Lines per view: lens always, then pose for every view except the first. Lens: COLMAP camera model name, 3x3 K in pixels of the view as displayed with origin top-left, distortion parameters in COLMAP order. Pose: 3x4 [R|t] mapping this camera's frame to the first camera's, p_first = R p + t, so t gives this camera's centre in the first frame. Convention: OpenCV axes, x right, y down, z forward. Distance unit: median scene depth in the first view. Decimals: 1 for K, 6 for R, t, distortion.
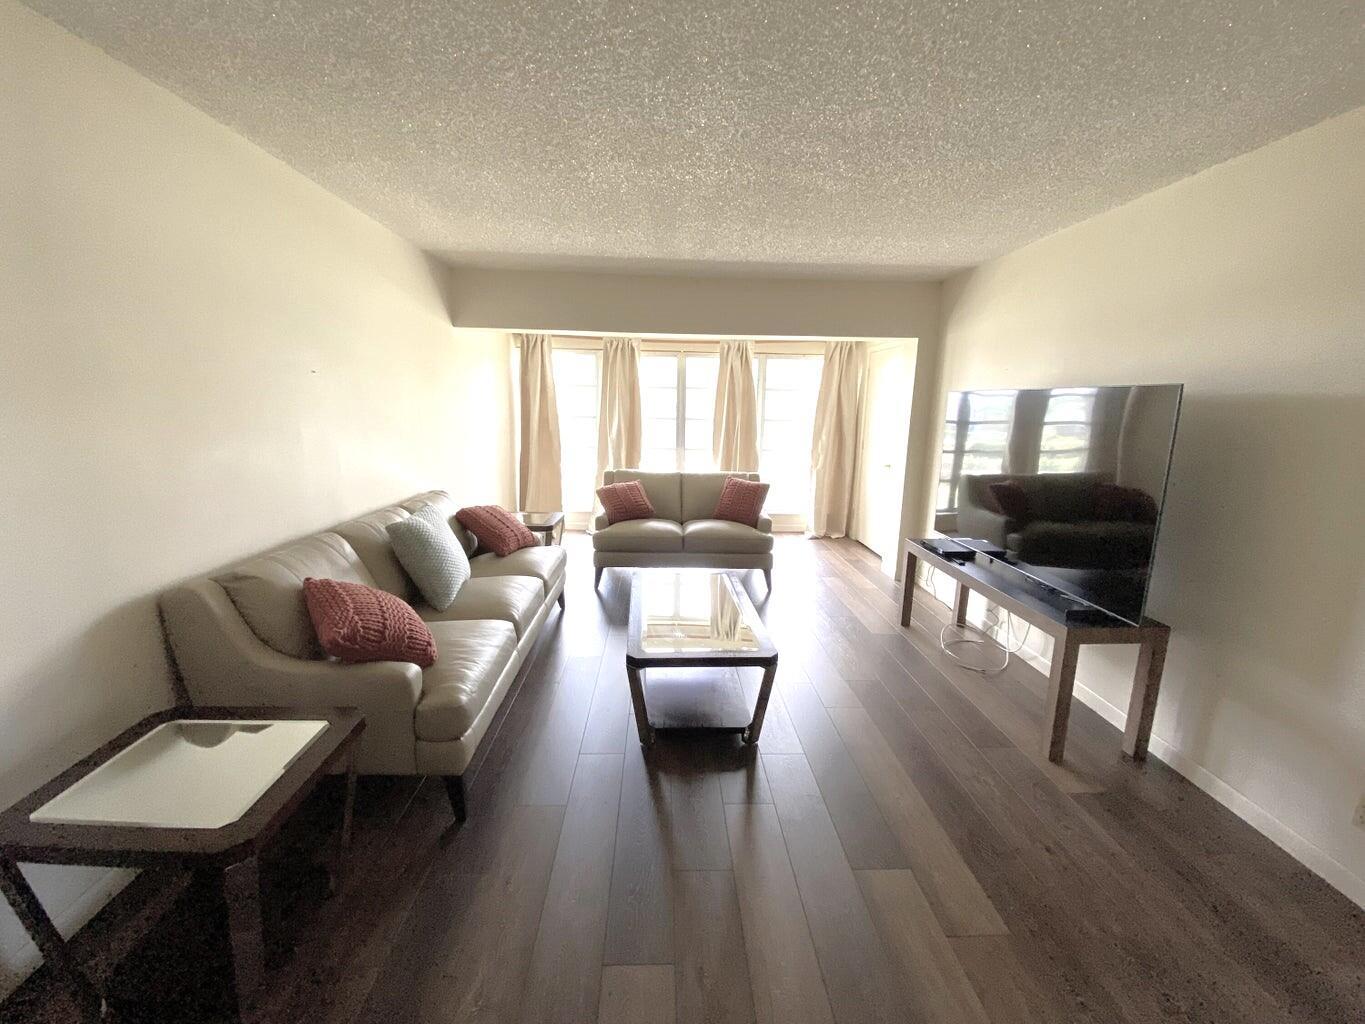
lens RADIAL K [[548.7, 0, 682.5], [0, 548.7, 512.0], [0, 0, 1]] dist [0.001067, -0.000032]
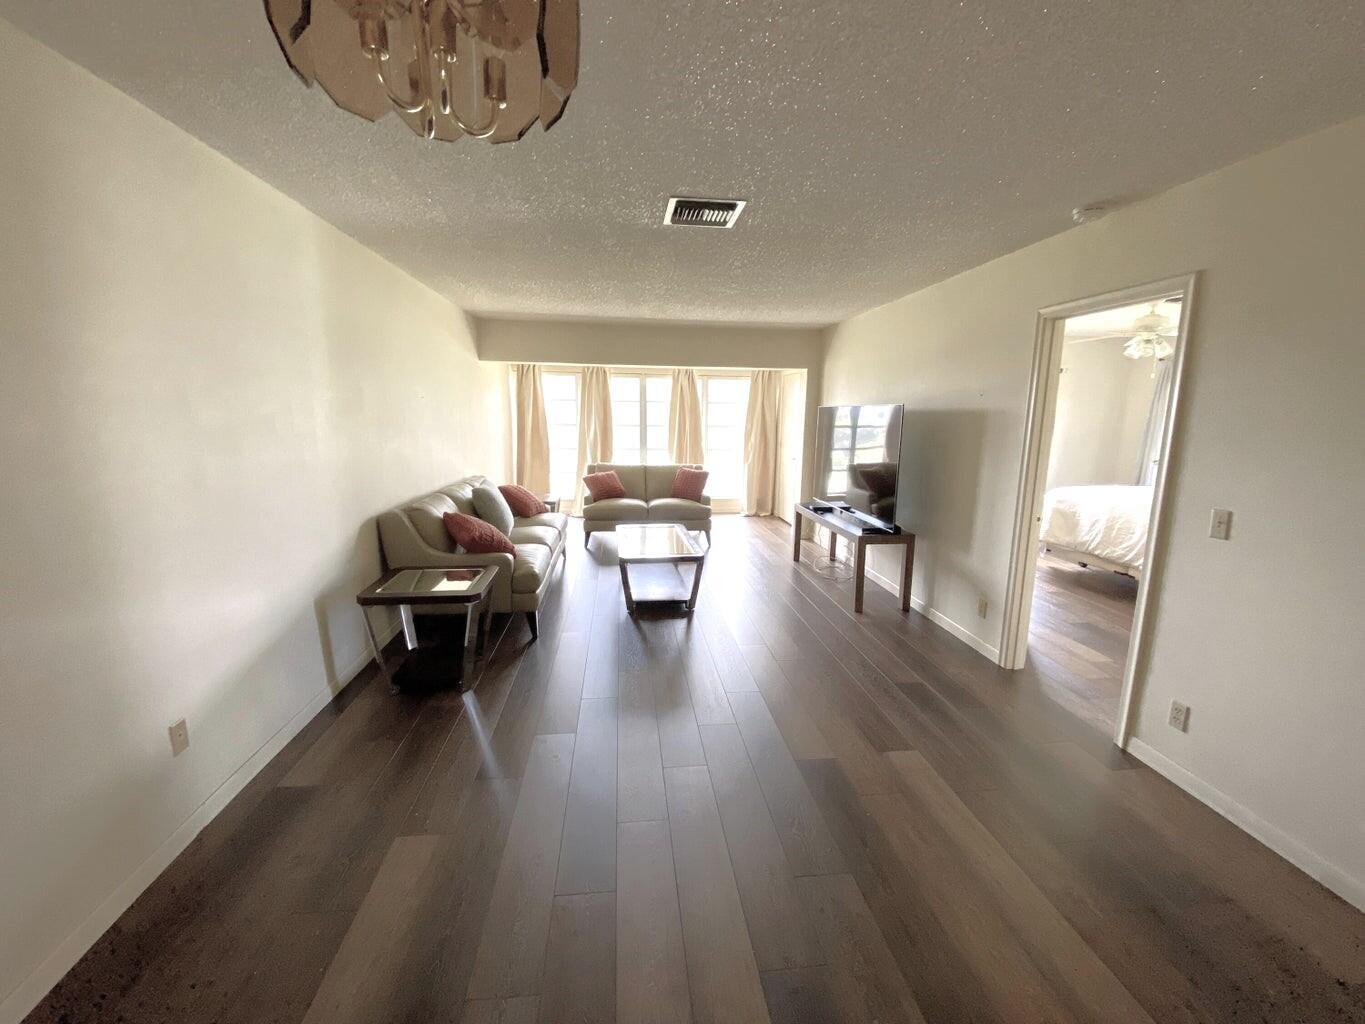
lens RADIAL K [[546.1, 0, 682.5], [0, 546.1, 512.0], [0, 0, 1]] dist [-0.000043, -0.000008]
pose [[0.997177, -0.019584, 0.072494, -0.011246], [0.020620, 0.999695, -0.013563, 0.073041], [-0.072207, 0.015020, 0.997277, -0.398044]]
